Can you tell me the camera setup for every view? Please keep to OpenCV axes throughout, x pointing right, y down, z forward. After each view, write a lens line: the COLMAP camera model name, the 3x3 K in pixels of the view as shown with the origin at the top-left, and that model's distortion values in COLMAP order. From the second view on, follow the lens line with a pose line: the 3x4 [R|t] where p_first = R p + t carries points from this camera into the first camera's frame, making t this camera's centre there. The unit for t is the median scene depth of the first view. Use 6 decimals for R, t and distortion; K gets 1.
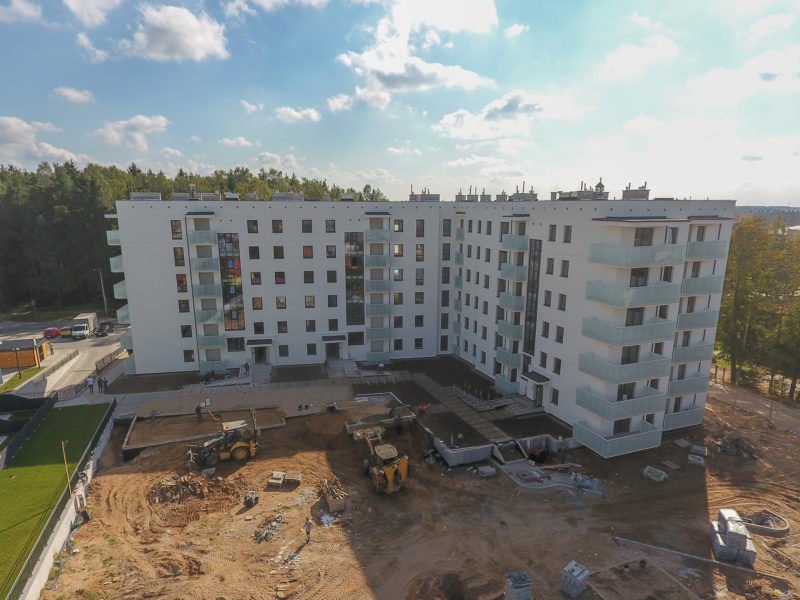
lens RADIAL K [[510.5, 0, 394.9], [0, 510.5, 331.3], [0, 0, 1]] dist [0.005611, -0.000242]
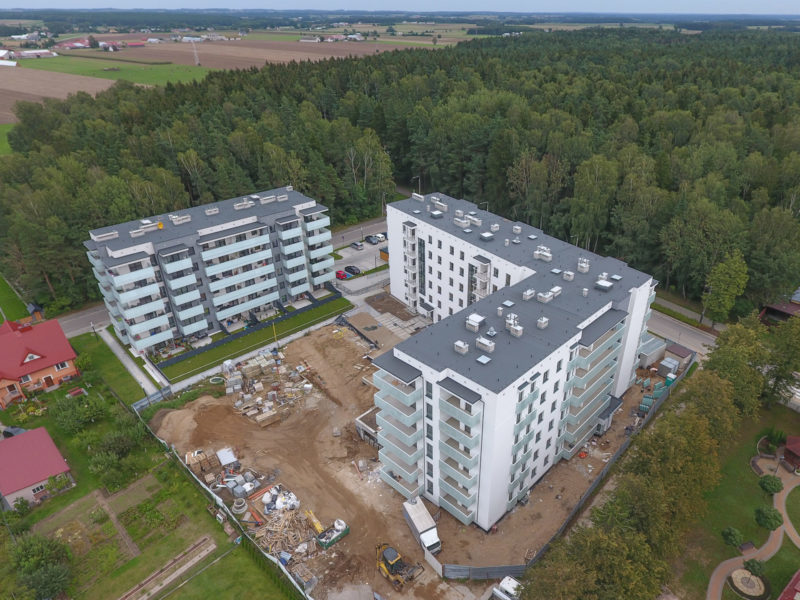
lens RADIAL K [[519.1, 0, 438.4], [0, 519.1, 321.4], [0, 0, 1]] dist [0.026743, -0.002392]
pose [[0.438427, 0.458059, -0.773281, 1.060497], [-0.217601, 0.888881, 0.403163, -0.621271], [0.872028, -0.008491, 0.489383, 0.239322]]
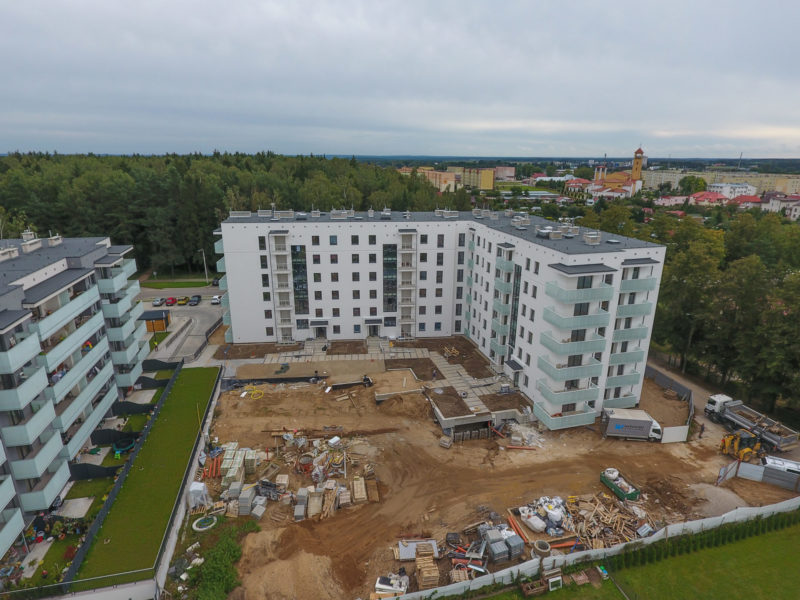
lens RADIAL K [[466.6, 0, 397.0], [0, 466.6, 299.0], [0, 0, 1]] dist [0.004715, 0.000370]
pose [[0.993959, 0.034033, -0.104340, 0.072269], [-0.028115, 0.997940, 0.057674, -0.125530], [0.106088, -0.054392, 0.992868, -0.223545]]
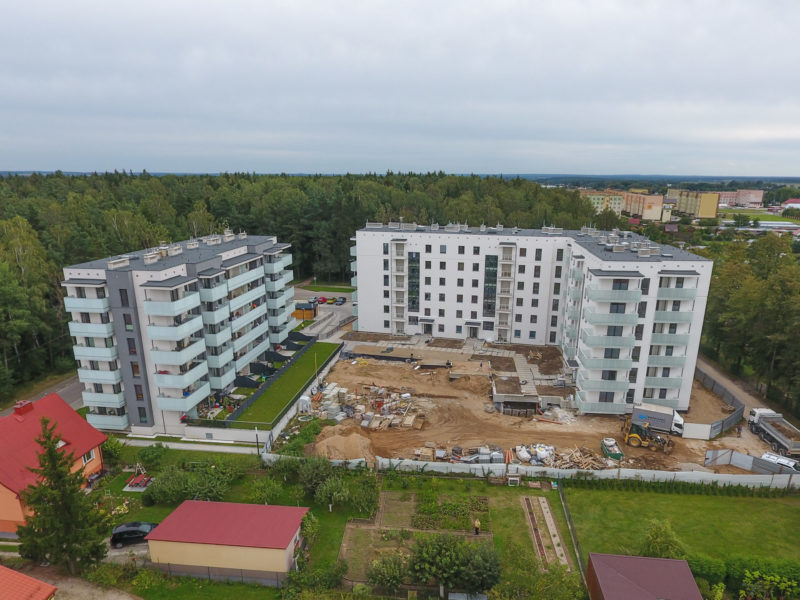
lens RADIAL K [[549.1, 0, 405.1], [0, 549.1, 354.7], [0, 0, 1]] dist [0.006409, 0.001995]
pose [[0.891975, 0.142046, -0.429190, 0.440639], [-0.109645, 0.988984, 0.099444, -0.038446], [0.438588, -0.041643, 0.897723, -0.594133]]
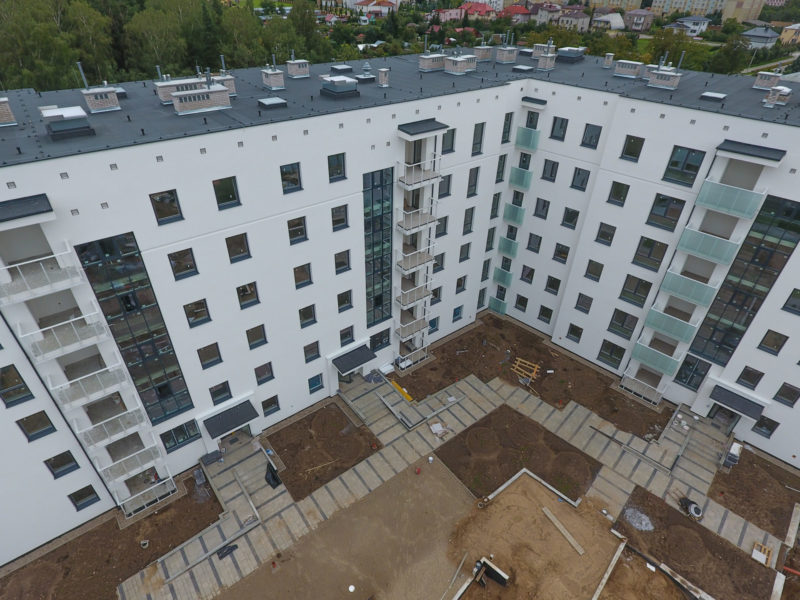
lens RADIAL K [[467.7, 0, 399.2], [0, 467.7, 302.8], [0, 0, 1]] dist [0.003905, 0.000039]
pose [[0.897902, -0.244294, 0.366185, -0.265042], [0.086989, 0.913940, 0.396418, -0.261242], [-0.431514, -0.324091, 0.841880, 0.590489]]
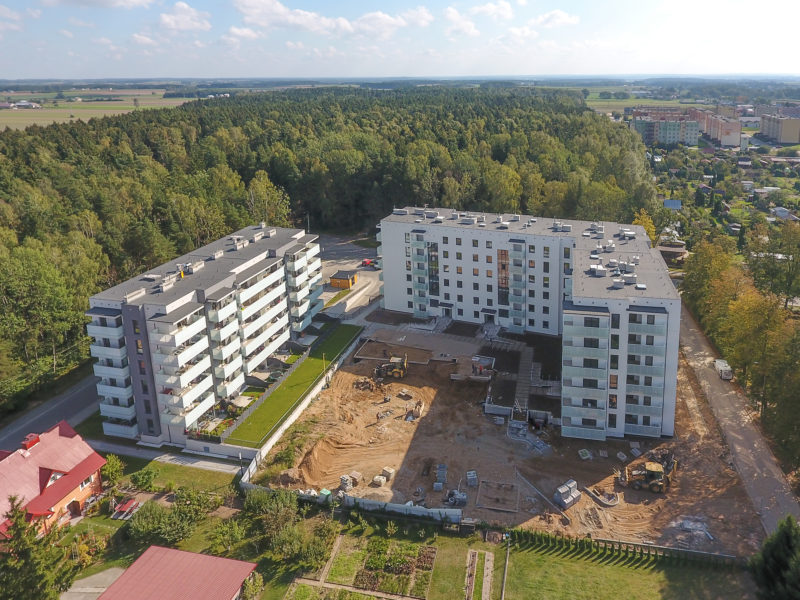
lens RADIAL K [[543.3, 0, 455.8], [0, 543.3, 199.3], [0, 0, 1]] dist [0.002974, 0.000887]
pose [[0.850840, 0.111239, -0.513515, 0.660854], [-0.121551, 0.992492, 0.013600, -0.362812], [0.511172, 0.050847, 0.857973, -0.550249]]
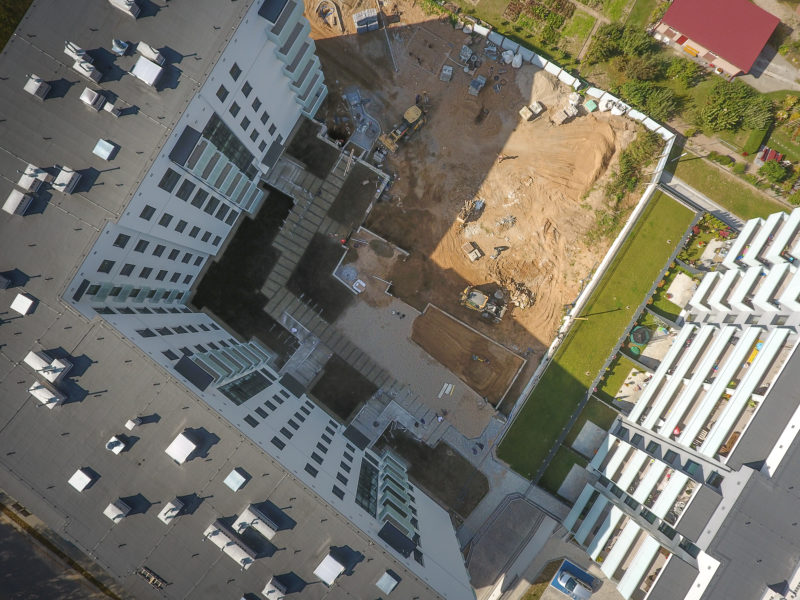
lens RADIAL K [[466.6, 0, 397.0], [0, 466.6, 299.0], [0, 0, 1]] dist [0.004715, 0.000370]
pose [[-0.629801, -0.776751, 0.002889, -0.125500], [0.161225, -0.127083, 0.978701, -0.766268], [-0.759840, 0.616853, 0.205269, 0.642045]]
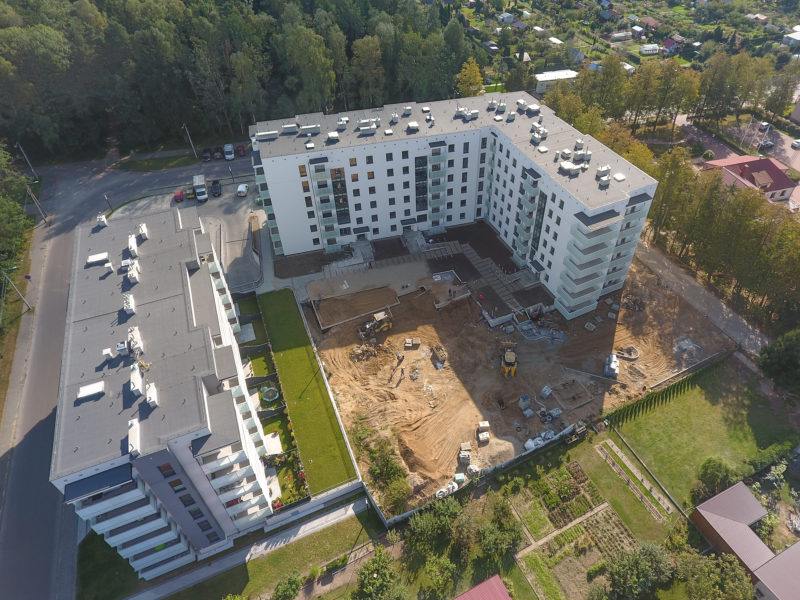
lens RADIAL K [[523.4, 0, 443.8], [0, 523.4, 273.3], [0, 0, 1]] dist [0.014222, -0.000540]
pose [[0.994277, -0.058276, 0.089540, -0.172939], [0.008623, 0.879163, 0.476444, -0.623915], [-0.106486, -0.472945, 0.874634, -0.464316]]
